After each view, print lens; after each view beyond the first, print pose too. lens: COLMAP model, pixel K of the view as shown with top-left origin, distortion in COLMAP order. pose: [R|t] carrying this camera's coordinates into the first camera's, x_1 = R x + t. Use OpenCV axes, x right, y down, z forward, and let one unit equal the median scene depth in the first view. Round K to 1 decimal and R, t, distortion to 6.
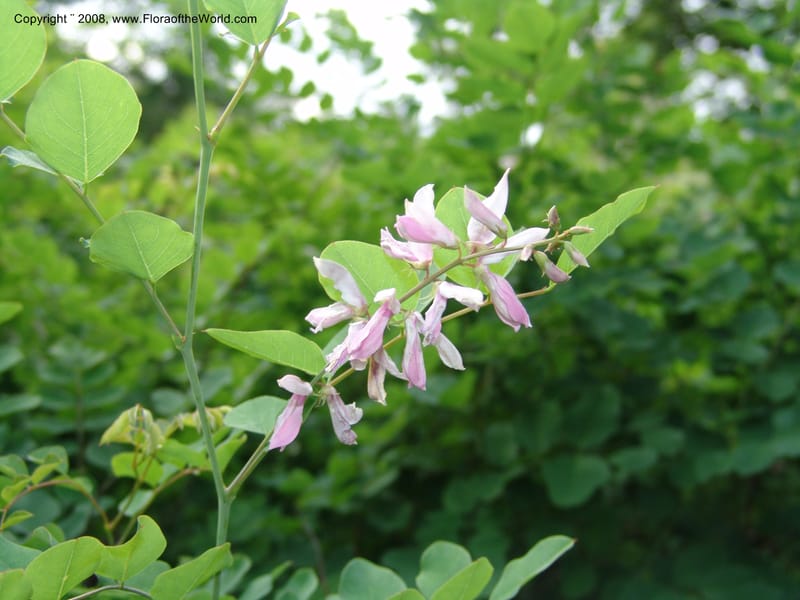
lens RADIAL K [[1047.6, 0, 400.6], [0, 1047.6, 296.4], [0, 0, 1]] dist [-0.040464, 0.000000]
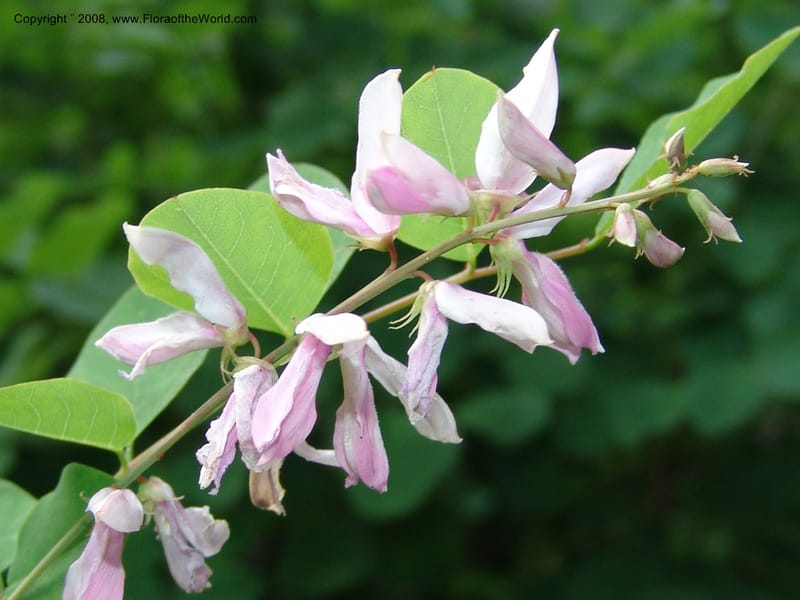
lens RADIAL K [[2145.2, 0, 378.1], [0, 2145.2, 299.5], [0, 0, 1]] dist [-0.030773, 0.000000]
pose [[0.968663, -0.076134, 0.236421, -0.205099], [0.037418, 0.985730, 0.164124, -0.158224], [-0.245543, -0.150135, 0.957689, 0.070442]]
